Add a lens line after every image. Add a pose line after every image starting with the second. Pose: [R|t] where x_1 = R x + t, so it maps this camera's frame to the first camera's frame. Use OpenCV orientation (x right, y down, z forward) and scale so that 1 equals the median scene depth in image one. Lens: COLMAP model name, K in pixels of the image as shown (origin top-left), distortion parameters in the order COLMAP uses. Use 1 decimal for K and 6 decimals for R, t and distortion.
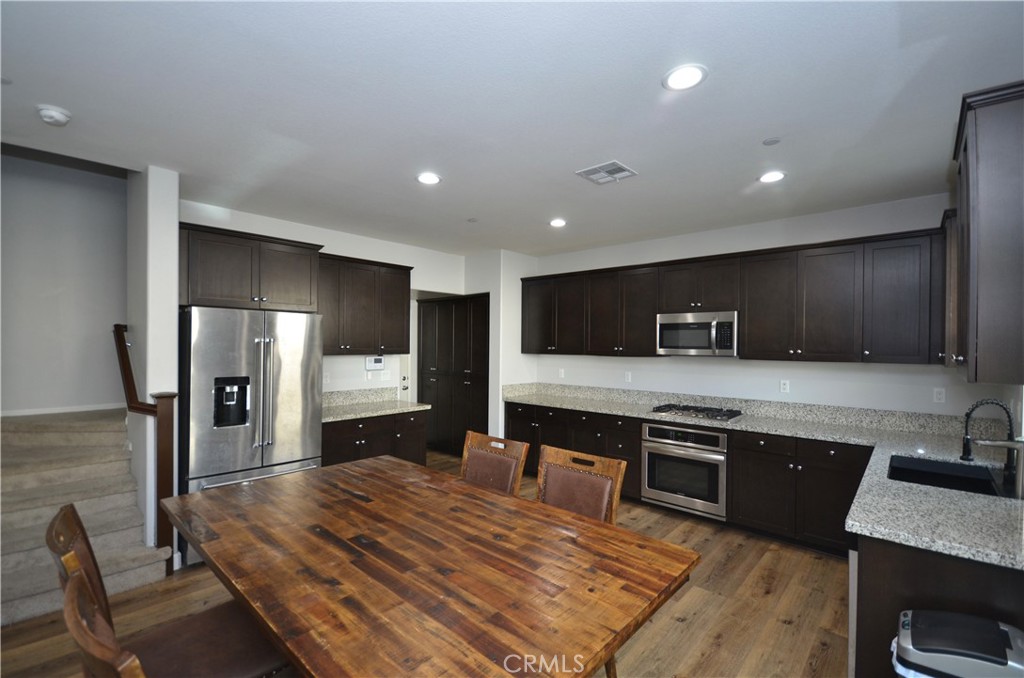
lens RADIAL K [[450.6, 0, 513.4], [0, 450.6, 341.3], [0, 0, 1]] dist [-0.000952, -0.001646]
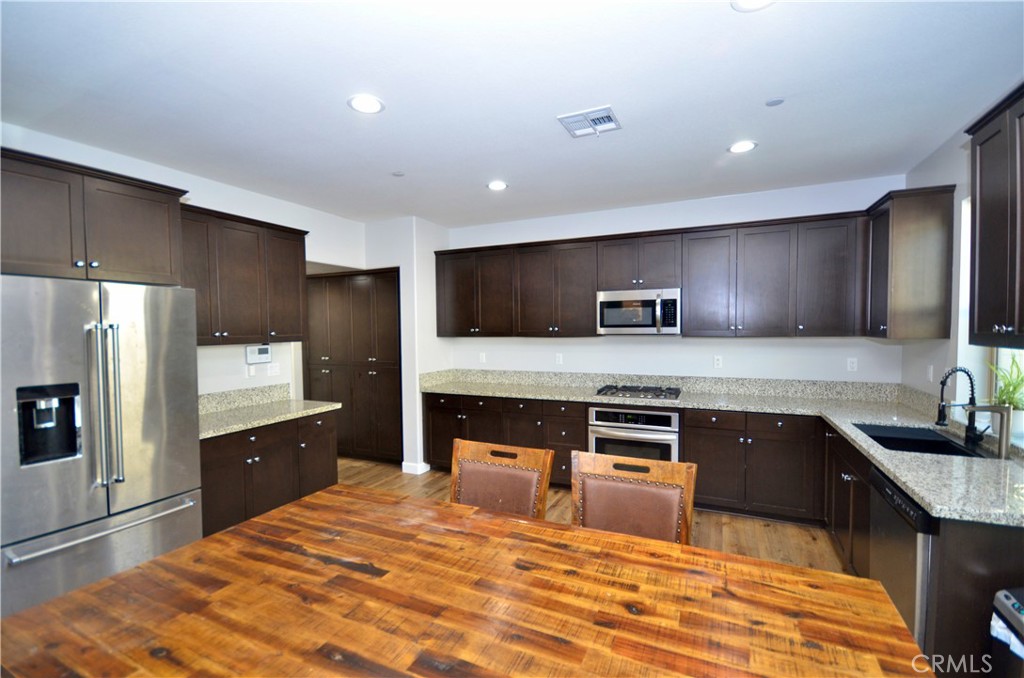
lens RADIAL K [[450.6, 0, 513.5], [0, 450.6, 341.6], [0, 0, 1]] dist [-0.000952, -0.001646]
pose [[0.953935, -0.028845, 0.298623, -0.157026], [0.017294, 0.998999, 0.041251, 0.003158], [-0.299514, -0.034187, 0.953479, 0.171366]]
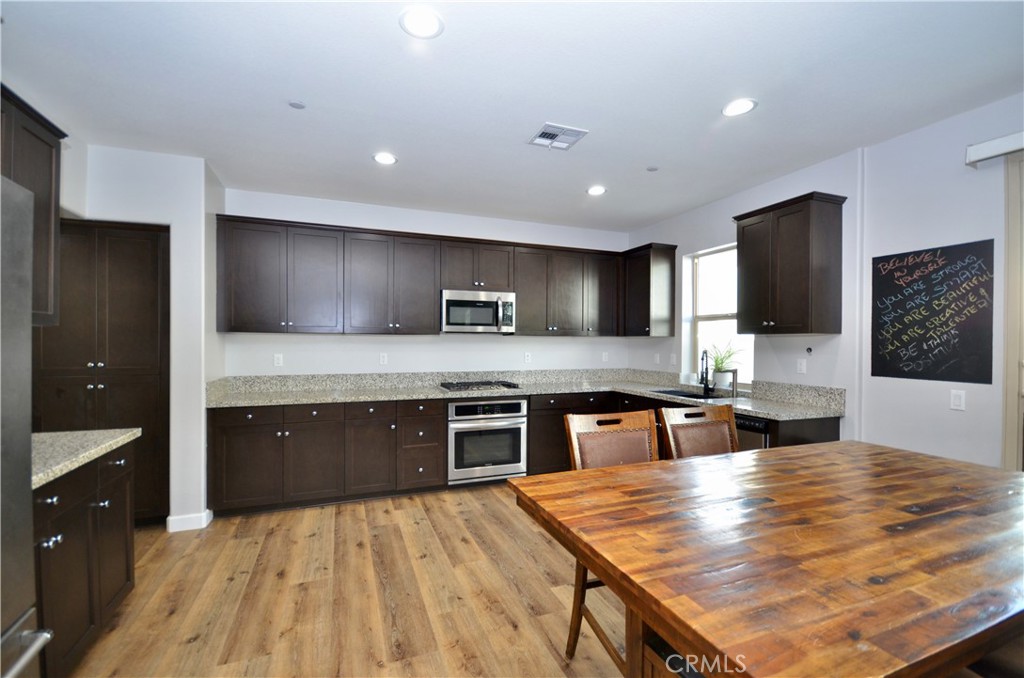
lens RADIAL K [[450.6, 0, 516.0], [0, 450.6, 339.8], [0, 0, 1]] dist [-0.000952, -0.001646]
pose [[0.440444, 0.000068, 0.897780, -0.556660], [-0.007318, 0.999967, 0.003514, 0.049119], [-0.897750, -0.008118, 0.440430, 0.510596]]
